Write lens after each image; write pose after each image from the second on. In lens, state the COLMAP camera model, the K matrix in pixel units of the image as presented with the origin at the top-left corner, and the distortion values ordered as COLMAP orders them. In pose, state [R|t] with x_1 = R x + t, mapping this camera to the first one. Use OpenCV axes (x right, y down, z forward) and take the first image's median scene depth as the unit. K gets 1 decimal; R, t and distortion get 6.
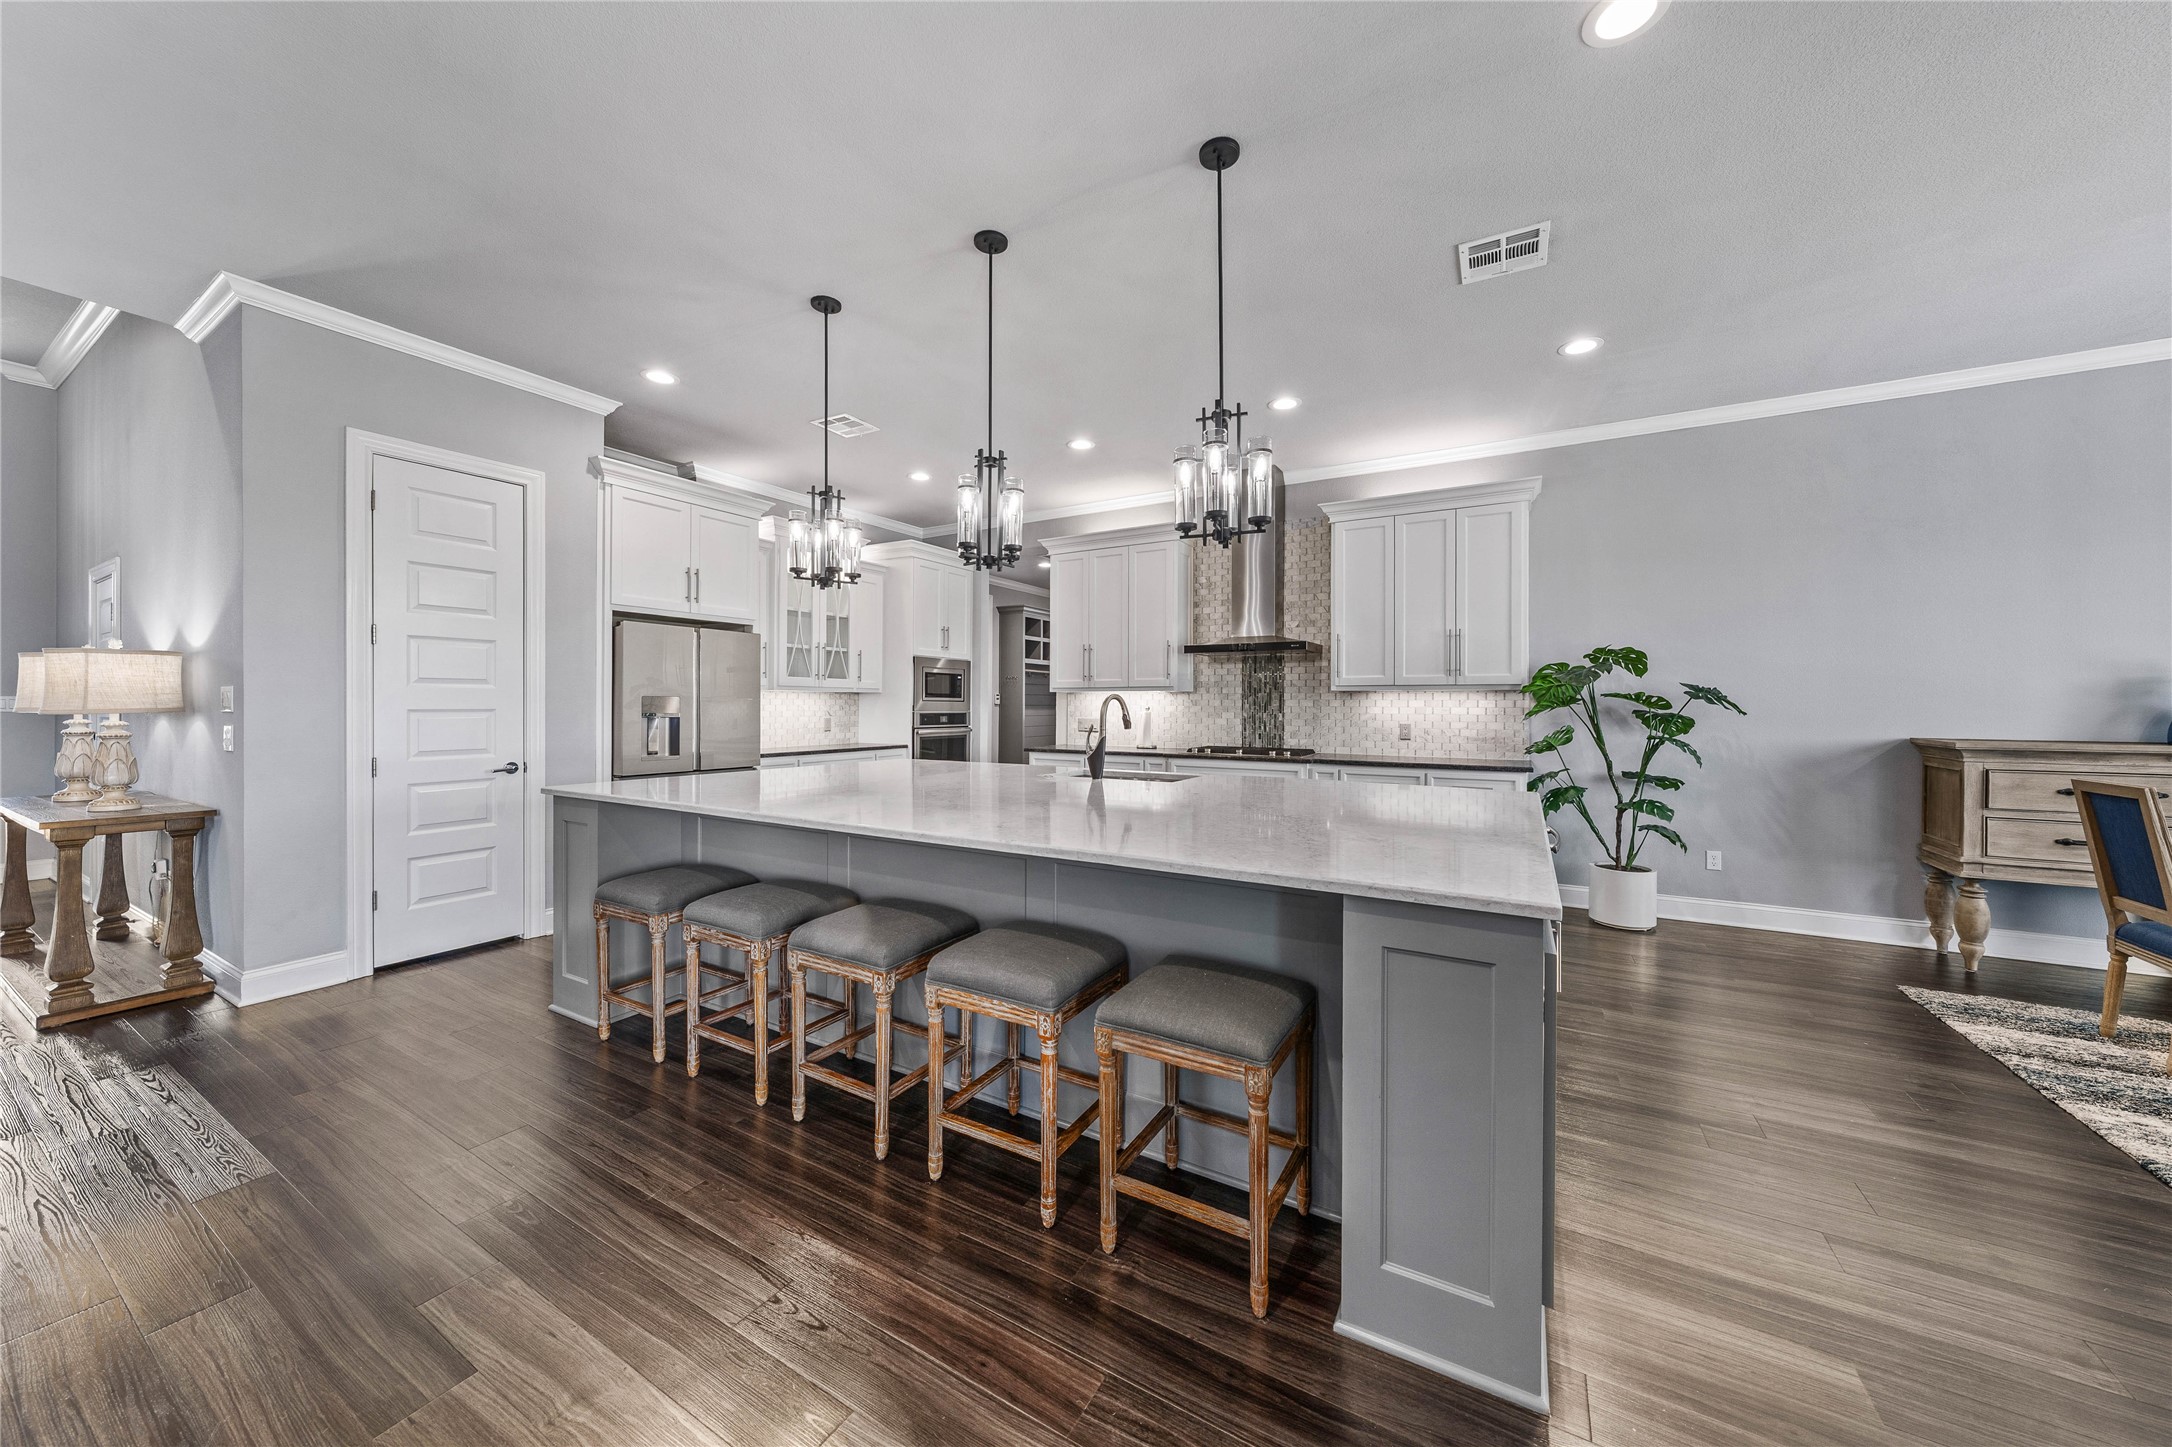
lens RADIAL K [[731.6, 0, 1094.7], [0, 731.6, 710.9], [0, 0, 1]] dist [-0.000686, -0.000036]
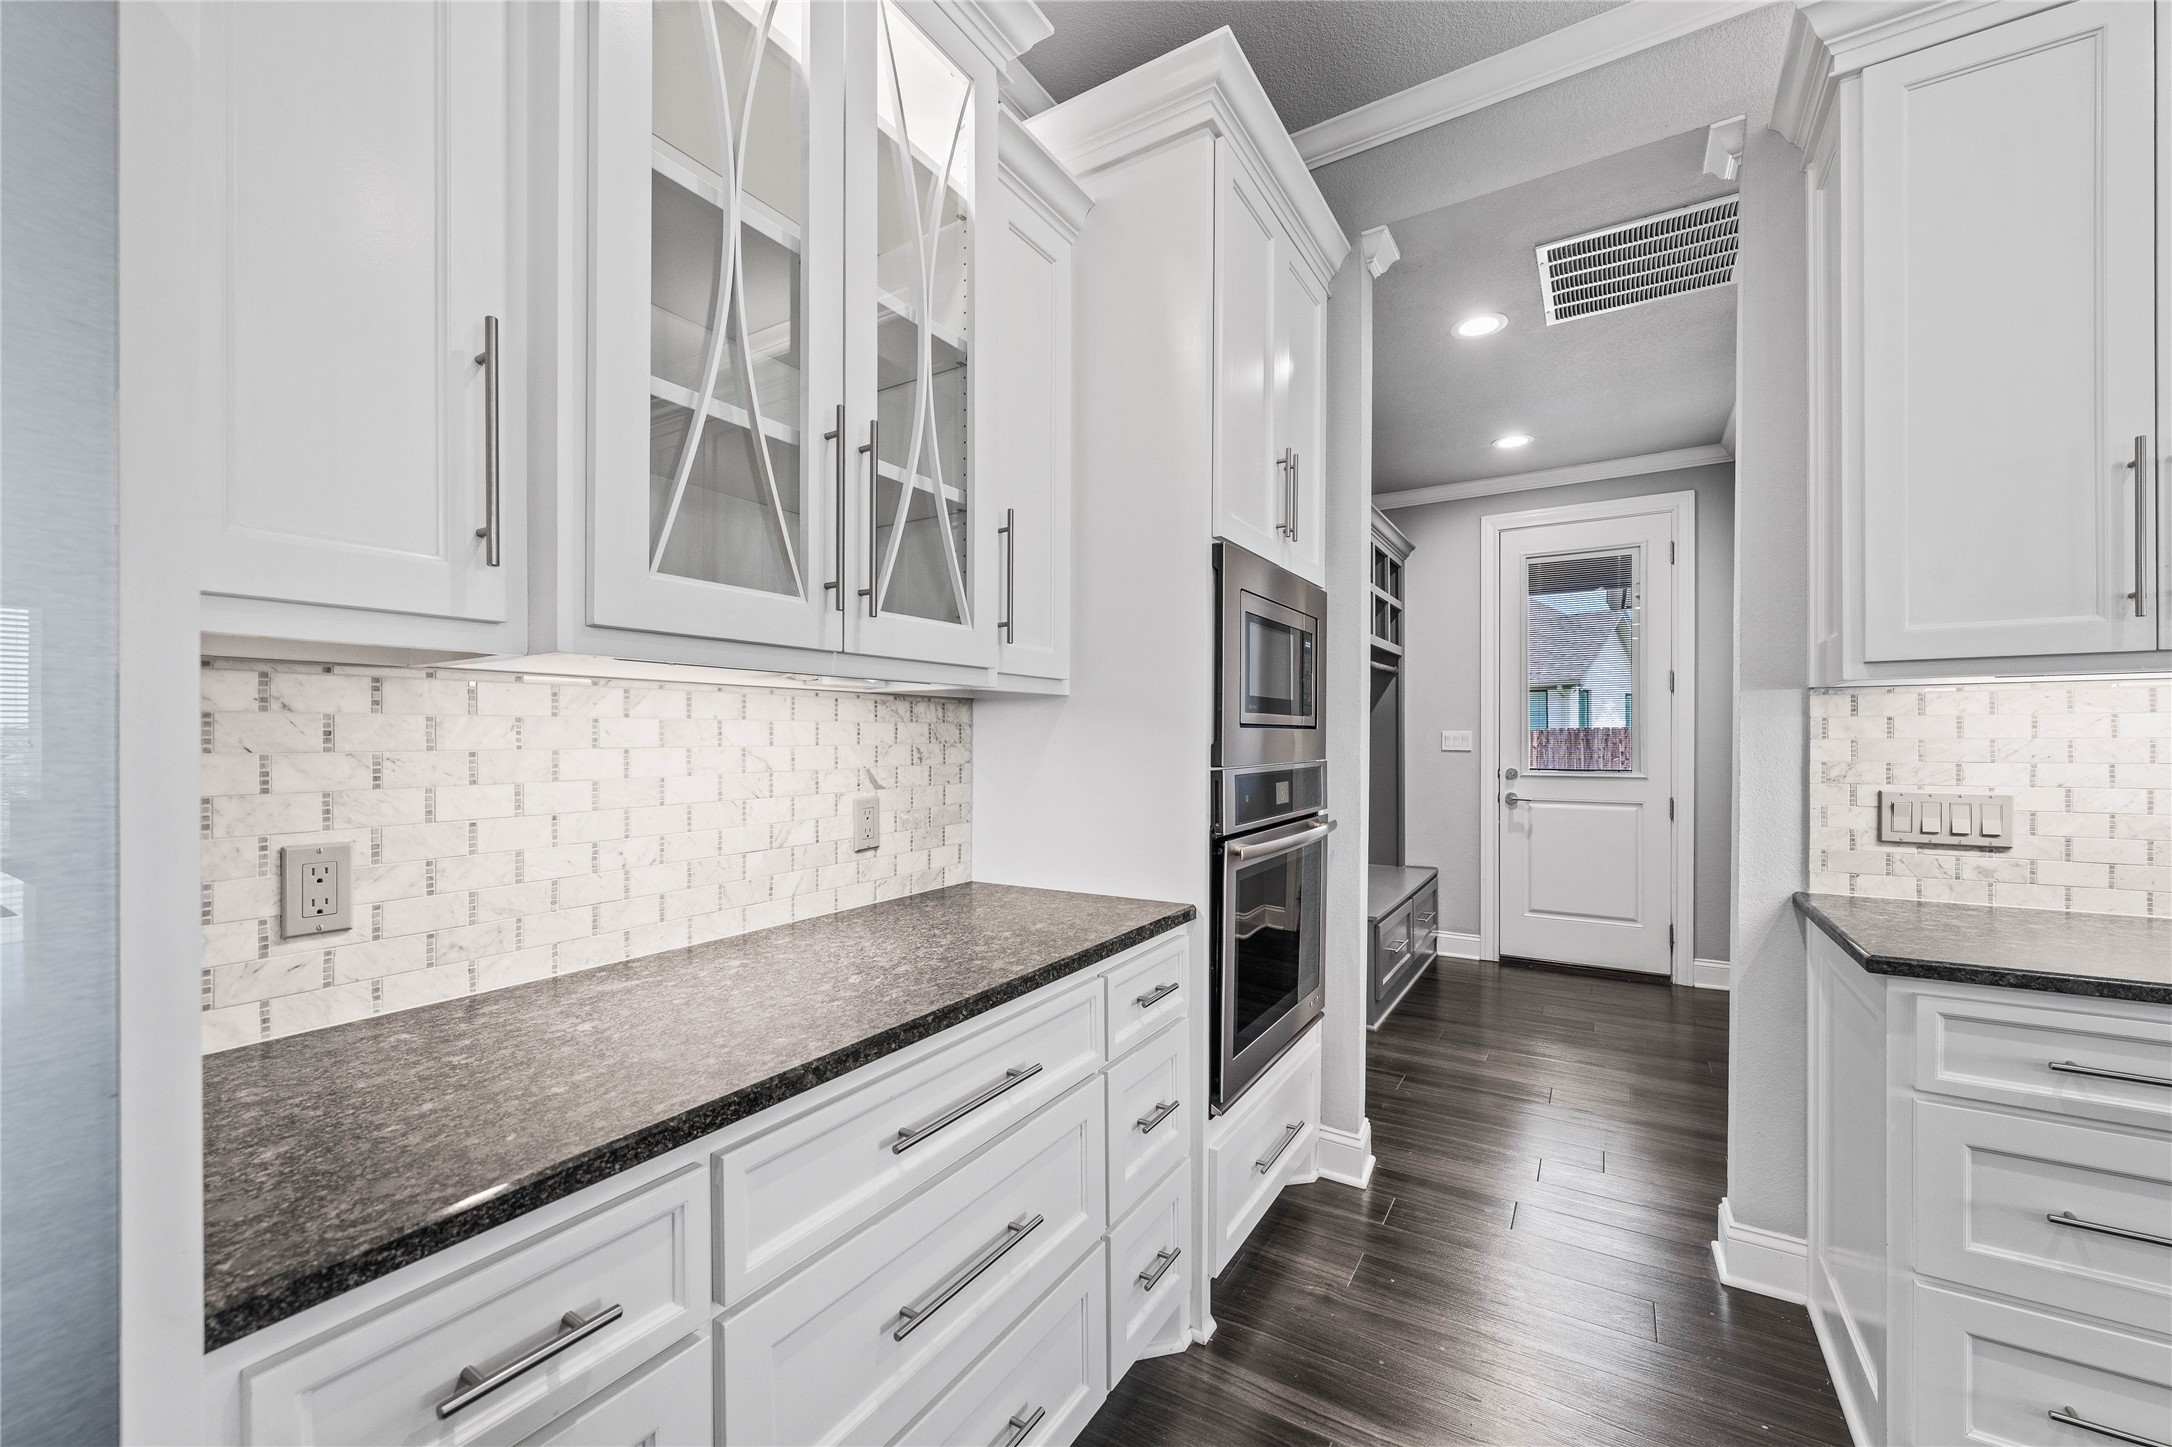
lens RADIAL K [[848.1, 0, 1086.0], [0, 848.1, 723.5], [0, 0, 1]] dist [0.000047, 0.000052]
pose [[0.999178, -0.010788, -0.039071, -0.287646], [0.009899, 0.999689, -0.022876, -0.007951], [0.039306, 0.022470, 0.998975, 0.737850]]
